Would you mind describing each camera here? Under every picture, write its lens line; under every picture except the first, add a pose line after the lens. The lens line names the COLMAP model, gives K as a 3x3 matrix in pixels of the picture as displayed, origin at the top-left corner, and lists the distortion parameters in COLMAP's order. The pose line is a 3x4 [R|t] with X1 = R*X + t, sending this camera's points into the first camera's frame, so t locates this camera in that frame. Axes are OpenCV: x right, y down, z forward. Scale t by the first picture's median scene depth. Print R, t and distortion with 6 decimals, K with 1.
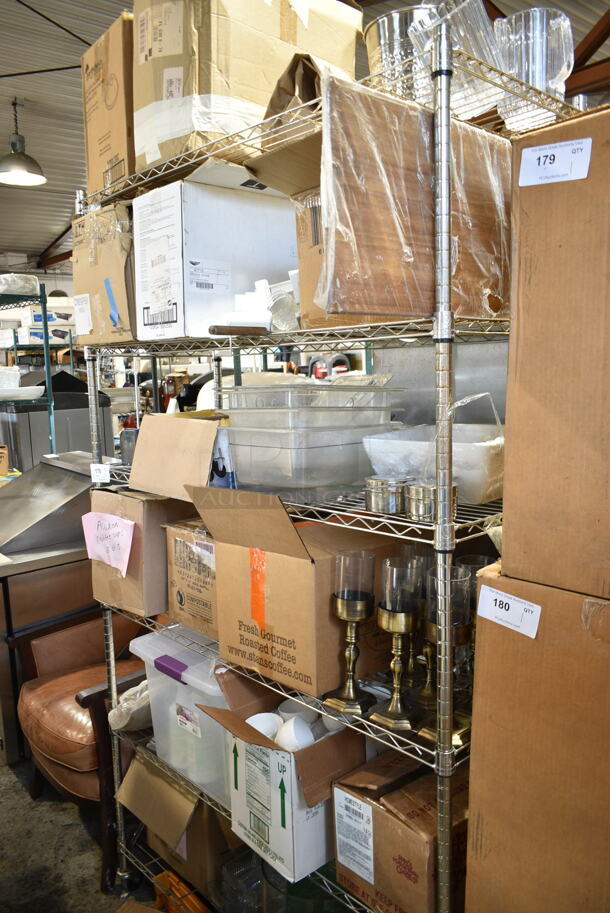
lens RADIAL K [[730.9, 0, 307.1], [0, 730.9, 458.2], [0, 0, 1]] dist [-0.006757, 0.015273]
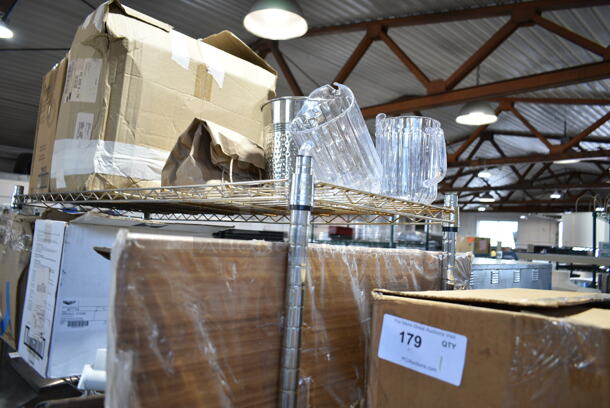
lens RADIAL K [[488.3, 0, 303.9], [0, 488.3, 201.8], [0, 0, 1]] dist [-0.006757, 0.015273]
pose [[0.993106, 0.098327, 0.063810, 0.105784], [-0.083049, 0.974393, -0.208952, -0.286273], [-0.082722, 0.202212, 0.975842, 0.298279]]
